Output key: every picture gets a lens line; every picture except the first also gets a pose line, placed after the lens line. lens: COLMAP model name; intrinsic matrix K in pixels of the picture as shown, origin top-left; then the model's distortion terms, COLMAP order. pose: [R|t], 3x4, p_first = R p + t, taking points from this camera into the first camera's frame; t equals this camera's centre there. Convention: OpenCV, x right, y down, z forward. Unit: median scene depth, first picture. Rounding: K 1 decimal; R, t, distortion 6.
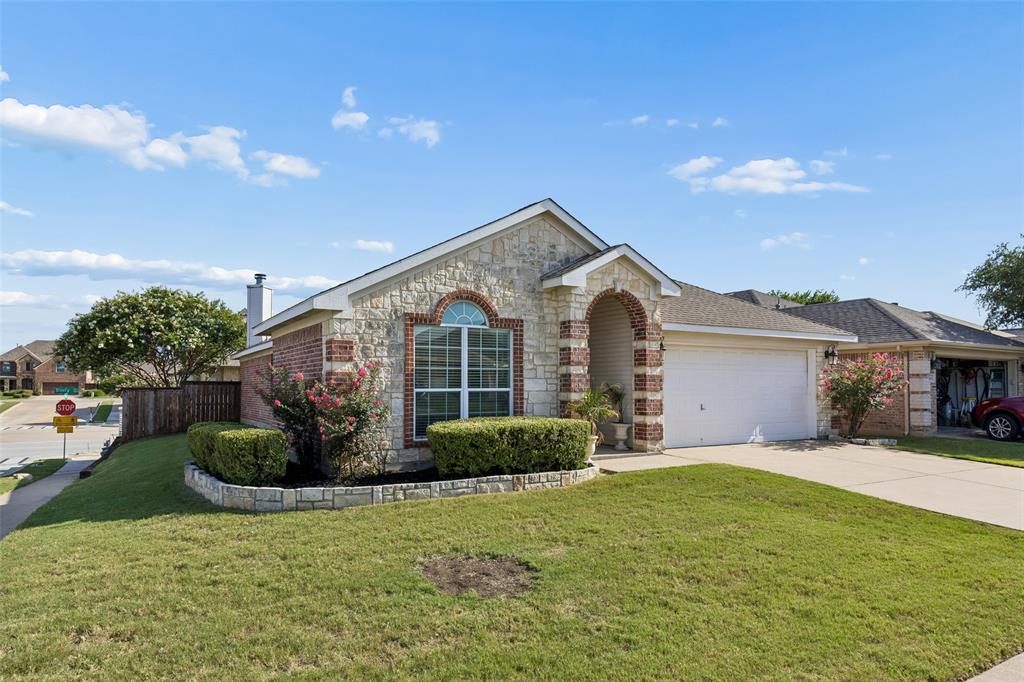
lens RADIAL K [[639.7, 0, 512.0], [0, 639.7, 341.0], [0, 0, 1]] dist [-0.003349, -0.000523]
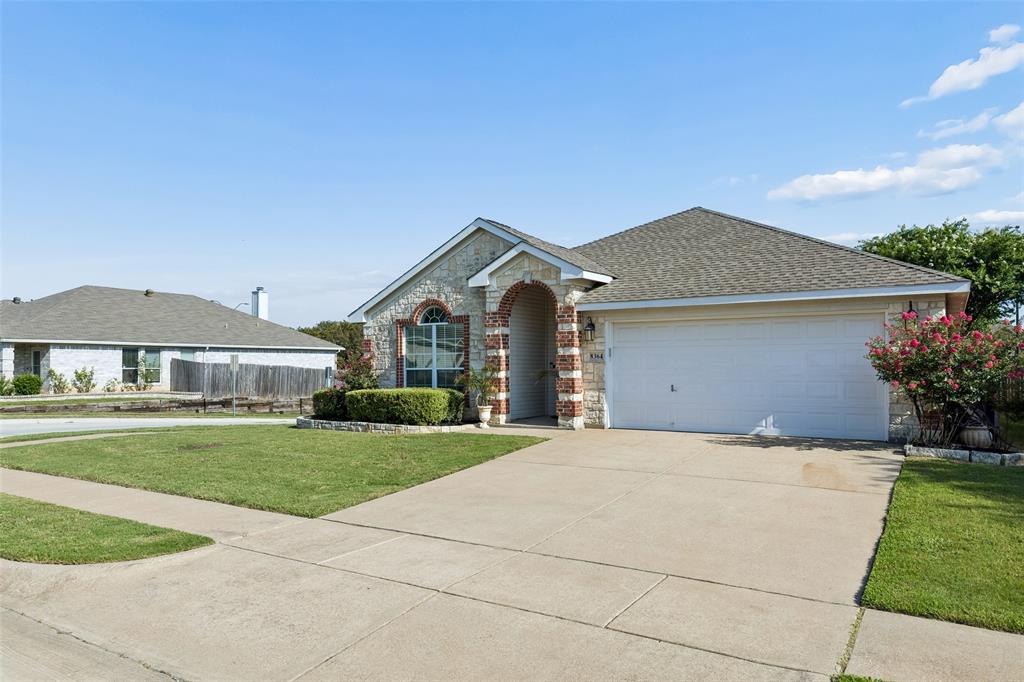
lens RADIAL K [[671.6, 0, 512.0], [0, 671.6, 341.0], [0, 0, 1]] dist [-0.000052, -0.000148]
pose [[0.454440, -0.034930, -0.890092, 1.311920], [0.066555, 0.997769, -0.005176, 0.032874], [0.888288, -0.056888, 0.455751, 0.459442]]
